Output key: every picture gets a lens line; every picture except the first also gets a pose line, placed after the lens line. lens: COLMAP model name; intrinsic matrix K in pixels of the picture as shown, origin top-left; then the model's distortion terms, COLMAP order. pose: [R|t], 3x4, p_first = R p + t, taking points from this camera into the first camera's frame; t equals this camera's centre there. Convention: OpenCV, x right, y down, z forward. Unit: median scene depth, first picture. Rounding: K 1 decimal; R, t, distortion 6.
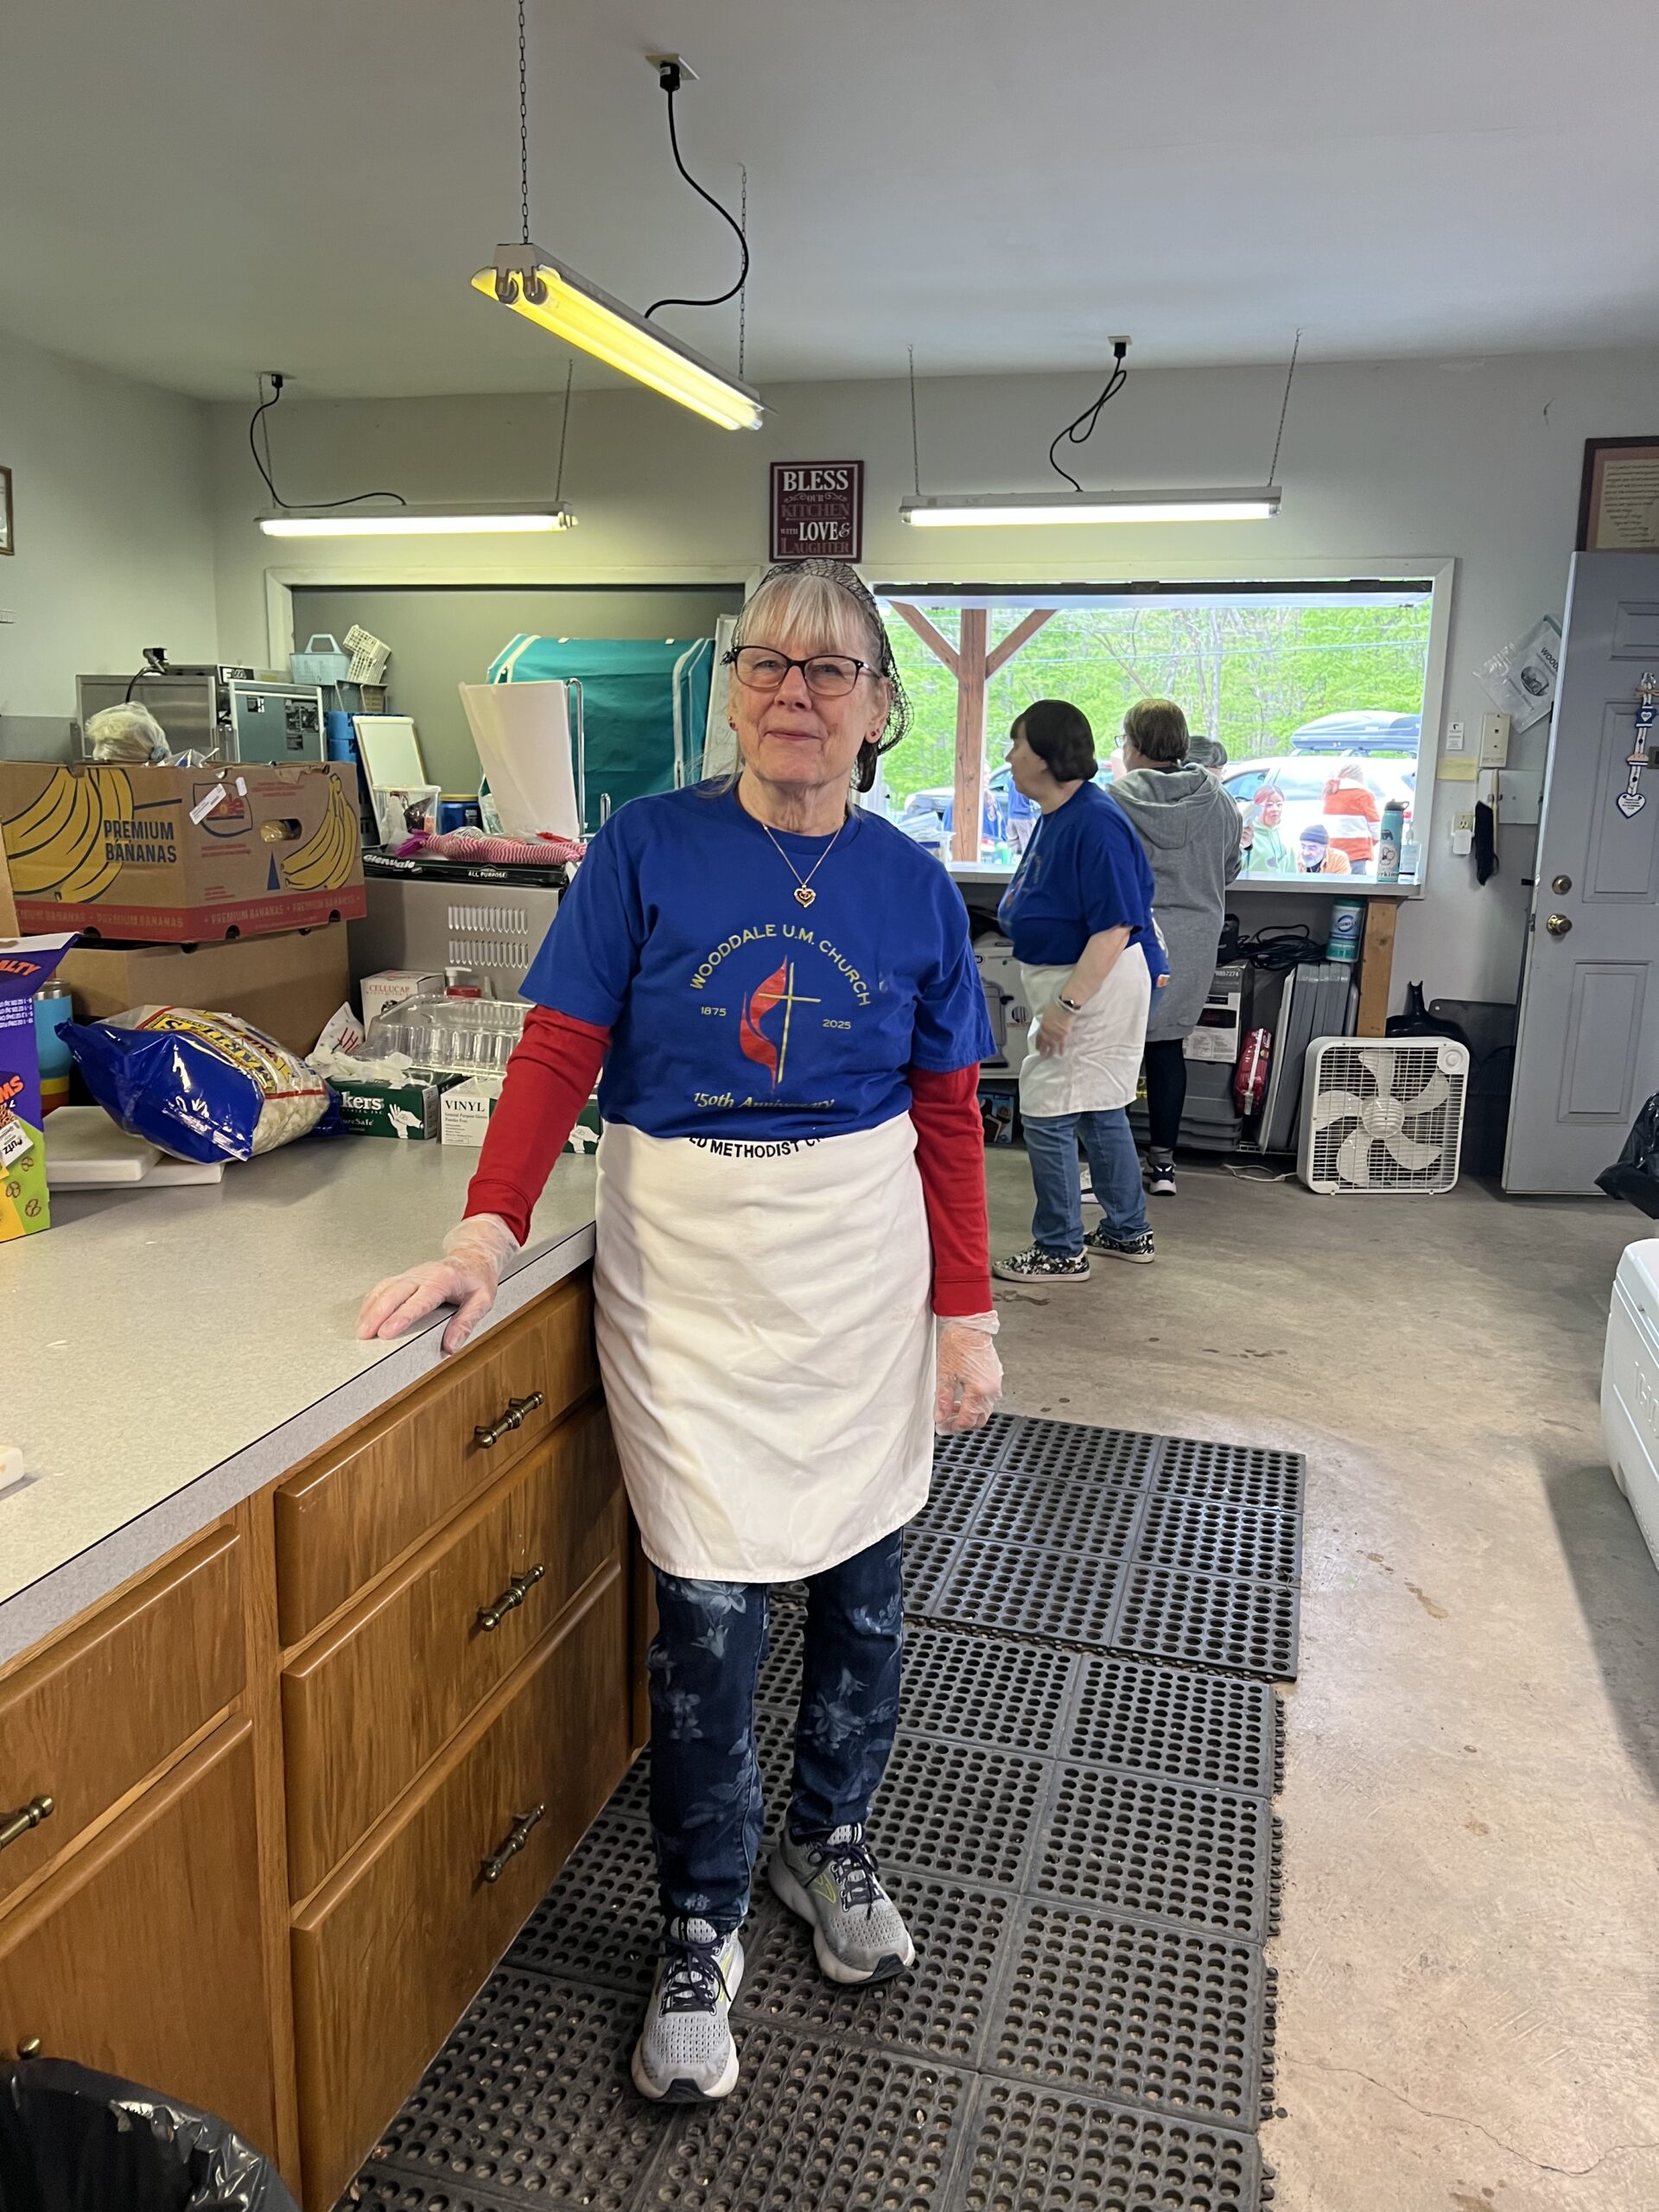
lens RADIAL K [[1668.9, 0, 846.0], [0, 1668.9, 1113.3], [0, 0, 1]] dist [0.052809, -0.063152]
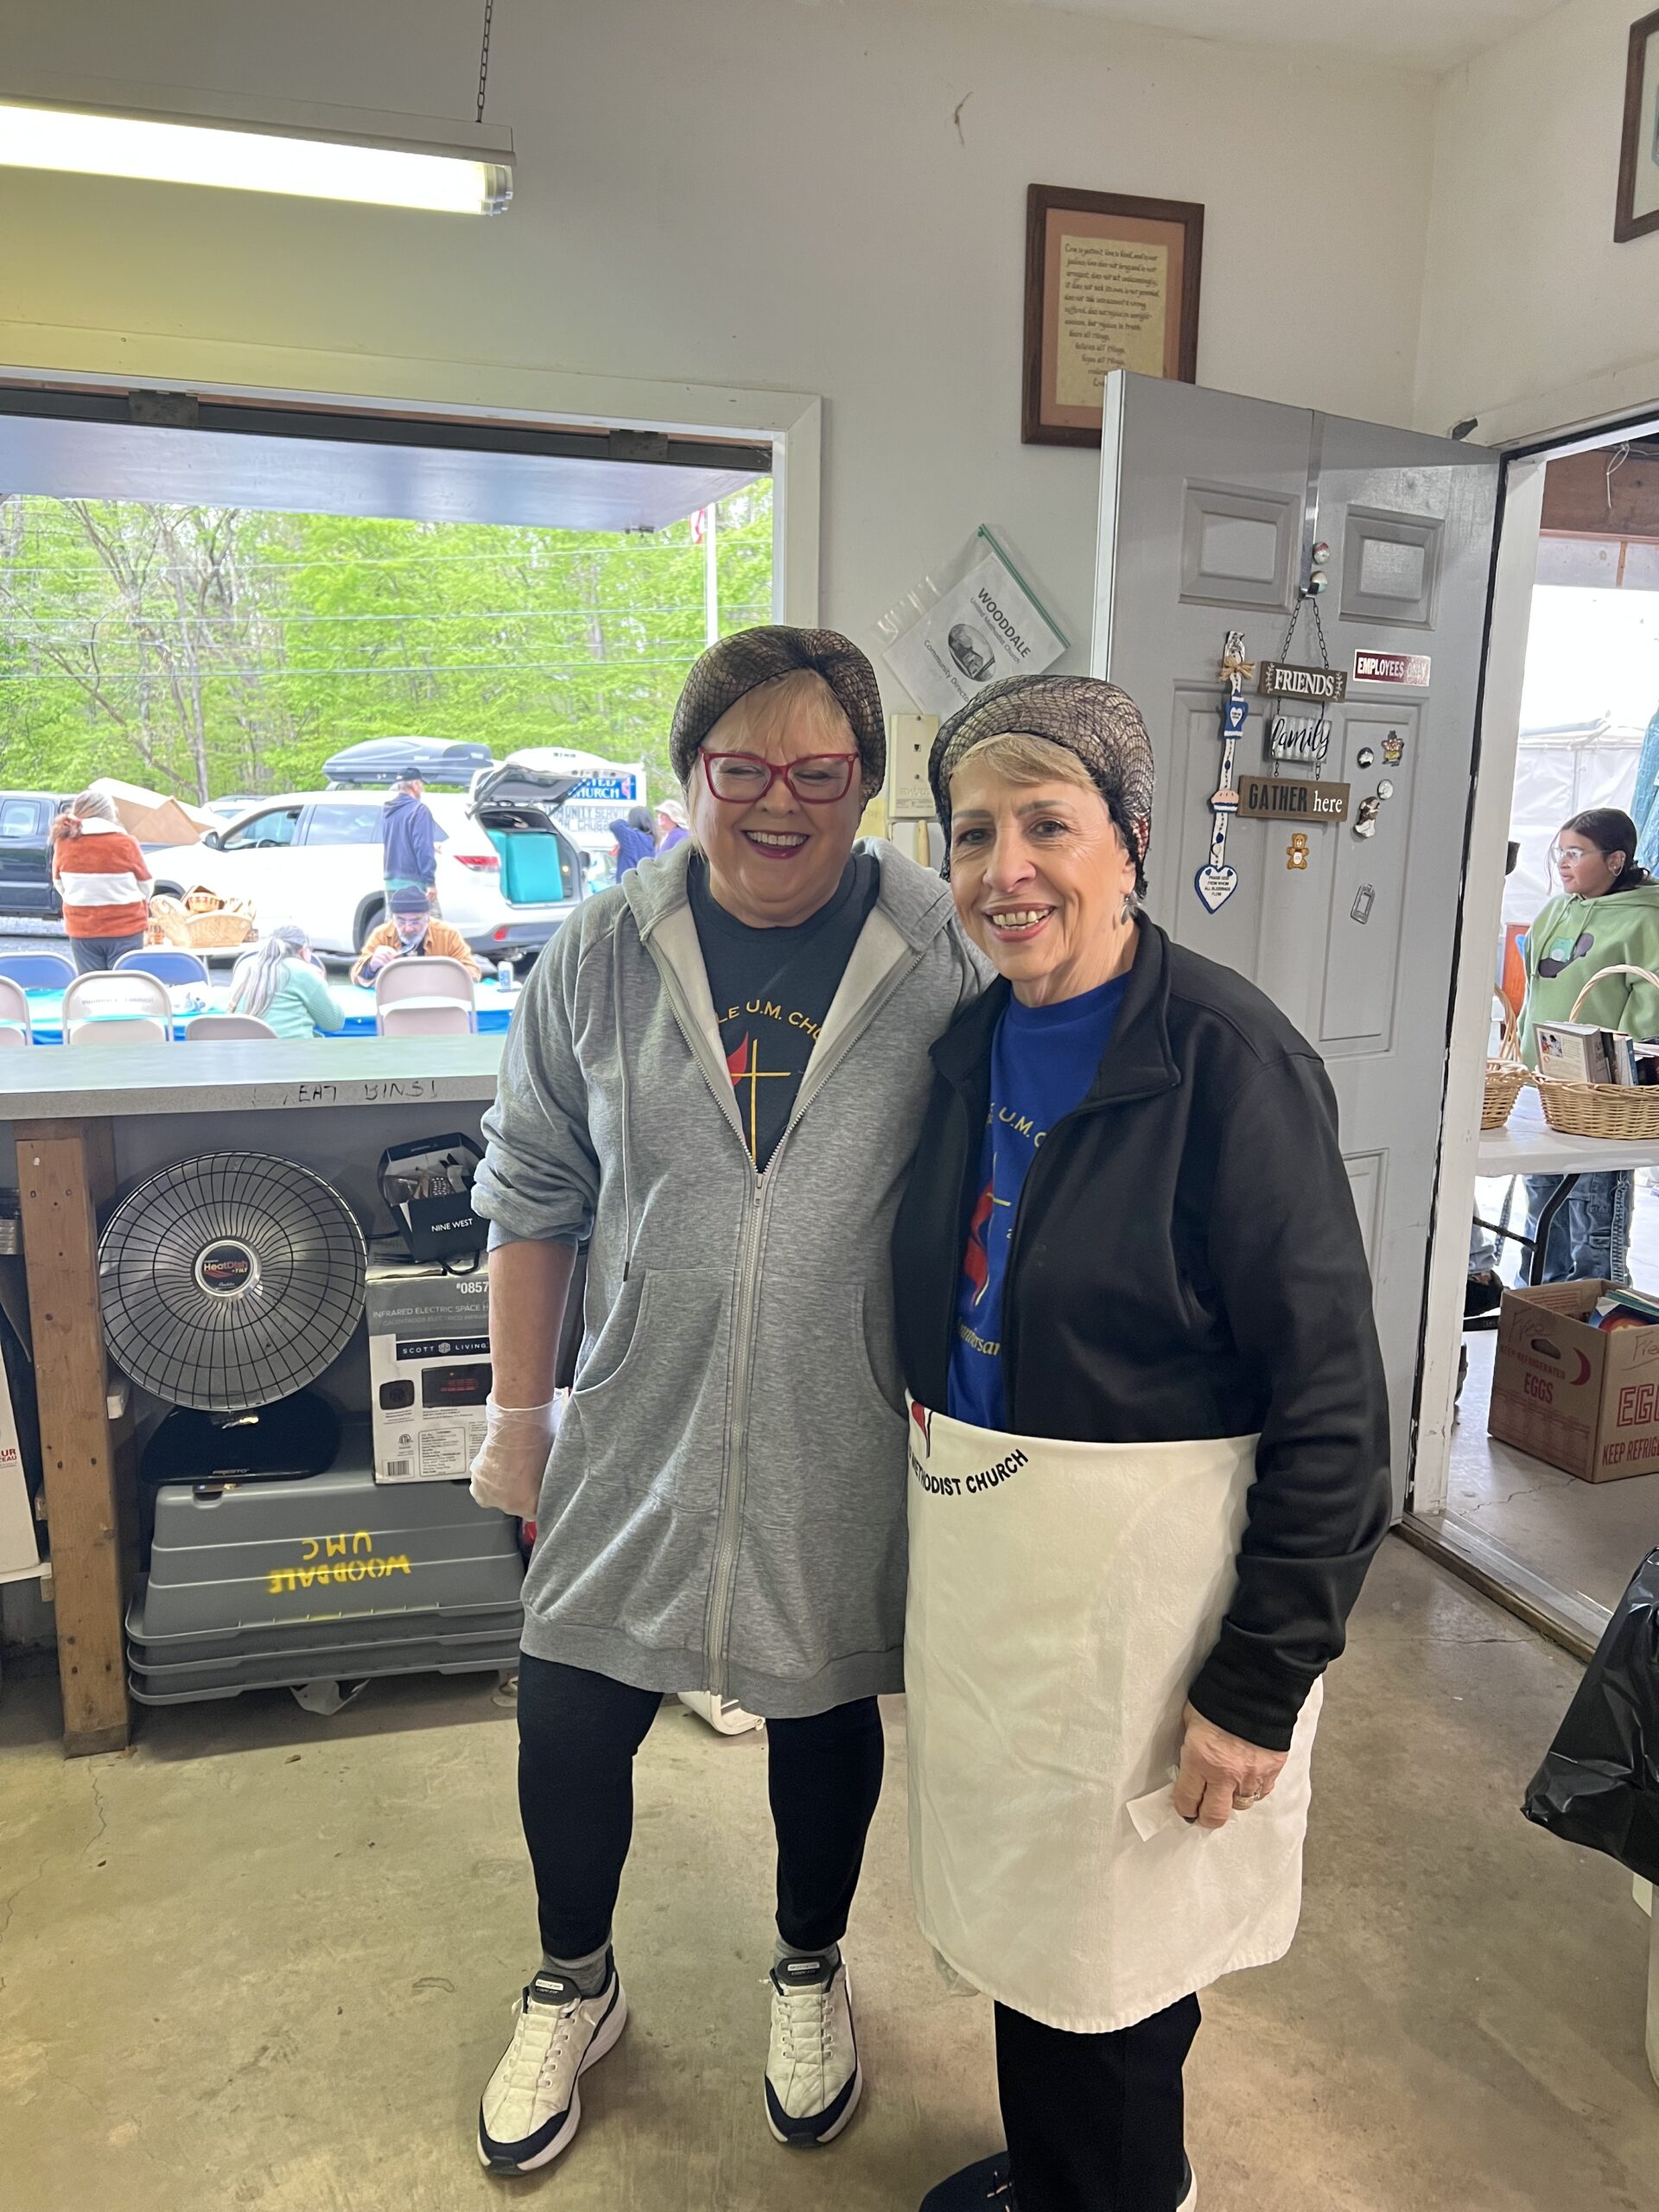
lens RADIAL K [[1668.9, 0, 834.6], [0, 1668.9, 1103.2], [0, 0, 1]] dist [0.052809, -0.063152]
pose [[0.842992, -0.108565, 0.526856, 0.081700], [0.121295, 0.992562, 0.010452, -0.128039], [-0.524072, 0.055094, 0.849890, 0.587112]]
